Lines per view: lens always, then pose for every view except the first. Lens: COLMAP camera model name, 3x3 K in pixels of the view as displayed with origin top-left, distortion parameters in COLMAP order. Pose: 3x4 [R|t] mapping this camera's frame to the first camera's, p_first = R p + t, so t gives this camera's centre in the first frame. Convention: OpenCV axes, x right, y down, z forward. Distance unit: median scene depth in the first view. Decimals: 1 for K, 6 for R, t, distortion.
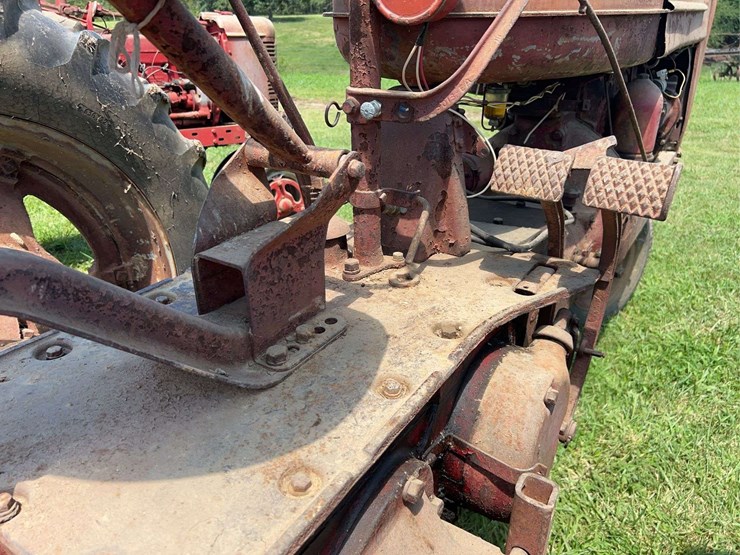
lens RADIAL K [[563.3, 0, 373.8], [0, 563.3, 274.8], [0, 0, 1]] dist [0.042244, -0.046746]
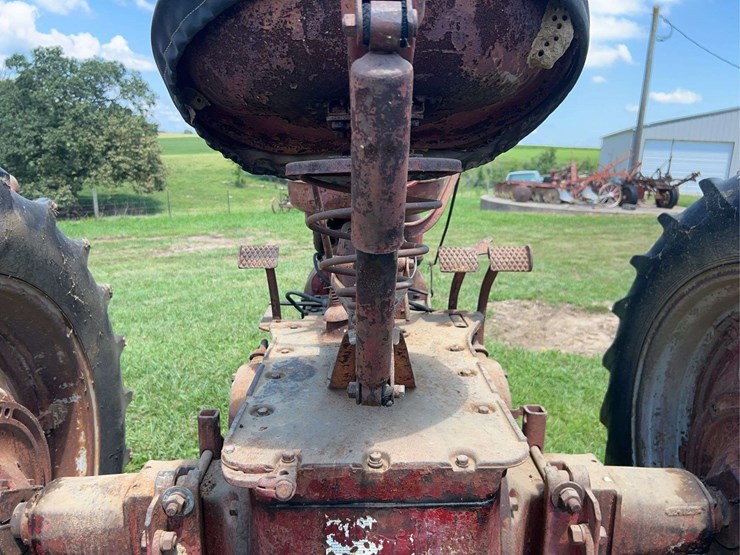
lens RADIAL K [[571.6, 0, 365.6], [0, 571.6, 274.0], [0, 0, 1]] dist [0.033127, -0.045065]
pose [[0.836678, -0.122601, 0.533797, -0.887014], [0.240511, 0.957868, -0.156980, 0.076971], [-0.492061, 0.259726, 0.830914, -0.345843]]
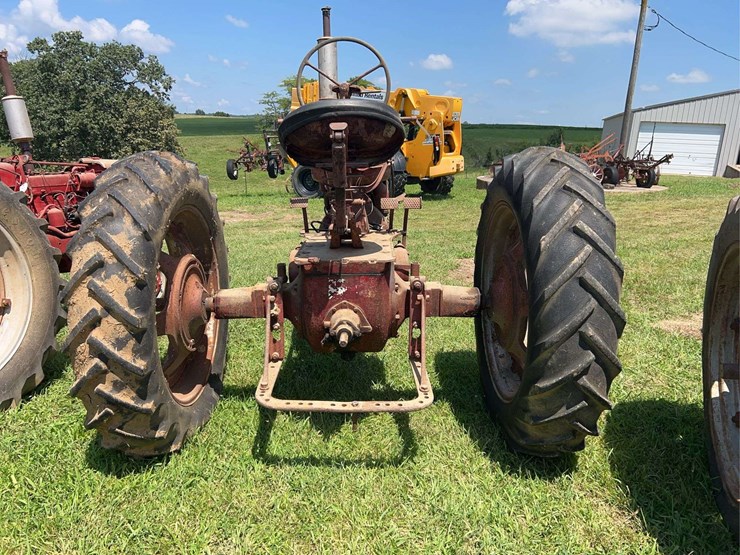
lens RADIAL K [[569.8, 0, 368.9], [0, 569.8, 278.8], [0, 0, 1]] dist [0.038511, -0.048234]
pose [[0.844250, -0.142544, 0.516646, -1.868951], [0.236624, 0.964078, -0.120674, 0.735561], [-0.480885, 0.224130, 0.847653, -2.085272]]
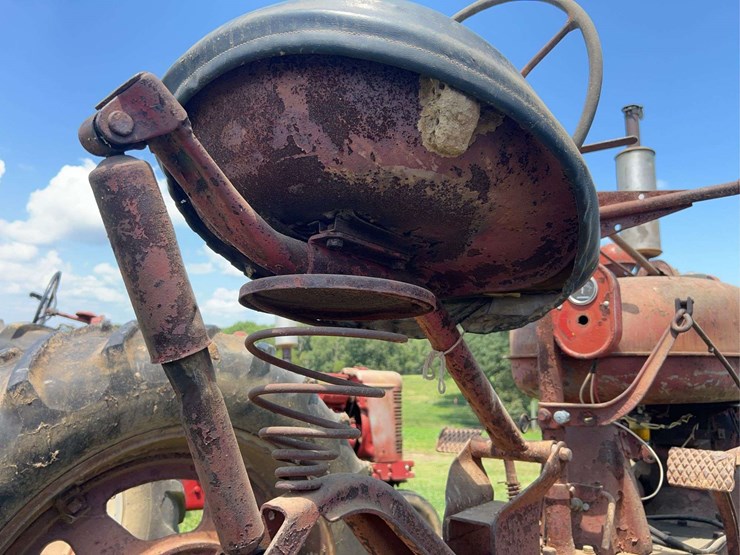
lens RADIAL K [[566.3, 0, 375.9], [0, 566.3, 280.1], [0, 0, 1]] dist [0.035646, -0.041214]
pose [[0.988766, -0.026773, -0.147054, -0.207011], [-0.060611, 0.827494, -0.558194, 0.195733], [0.136631, 0.560836, 0.816575, -0.309863]]
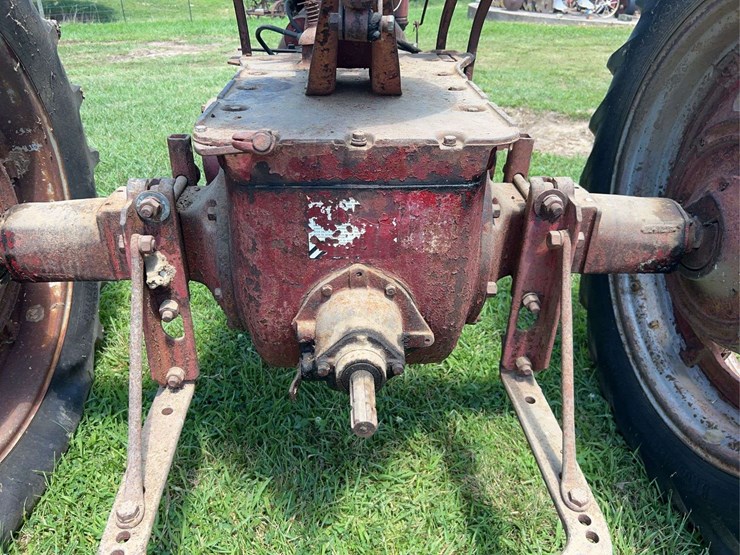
lens RADIAL K [[569.8, 0, 368.9], [0, 569.8, 278.8], [0, 0, 1]] dist [0.038511, -0.048234]
pose [[0.813702, -0.278052, 0.510466, -0.908525], [0.236616, 0.960564, 0.146046, 0.324577], [-0.530944, 0.001947, 0.847405, -0.242660]]
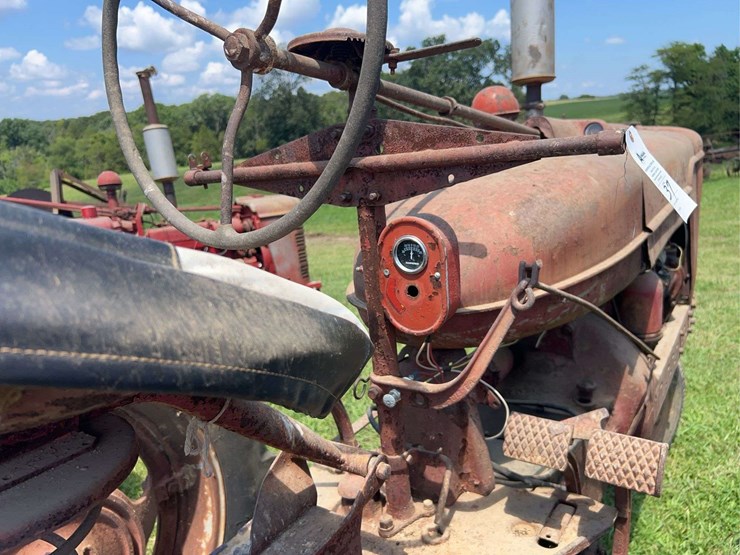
lens RADIAL K [[566.3, 0, 375.9], [0, 566.3, 280.1], [0, 0, 1]] dist [0.035646, -0.041214]
pose [[0.995280, -0.084791, -0.047201, 0.033422], [0.074455, 0.979153, -0.188988, -0.275494], [0.062242, 0.184582, 0.980844, -0.179612]]
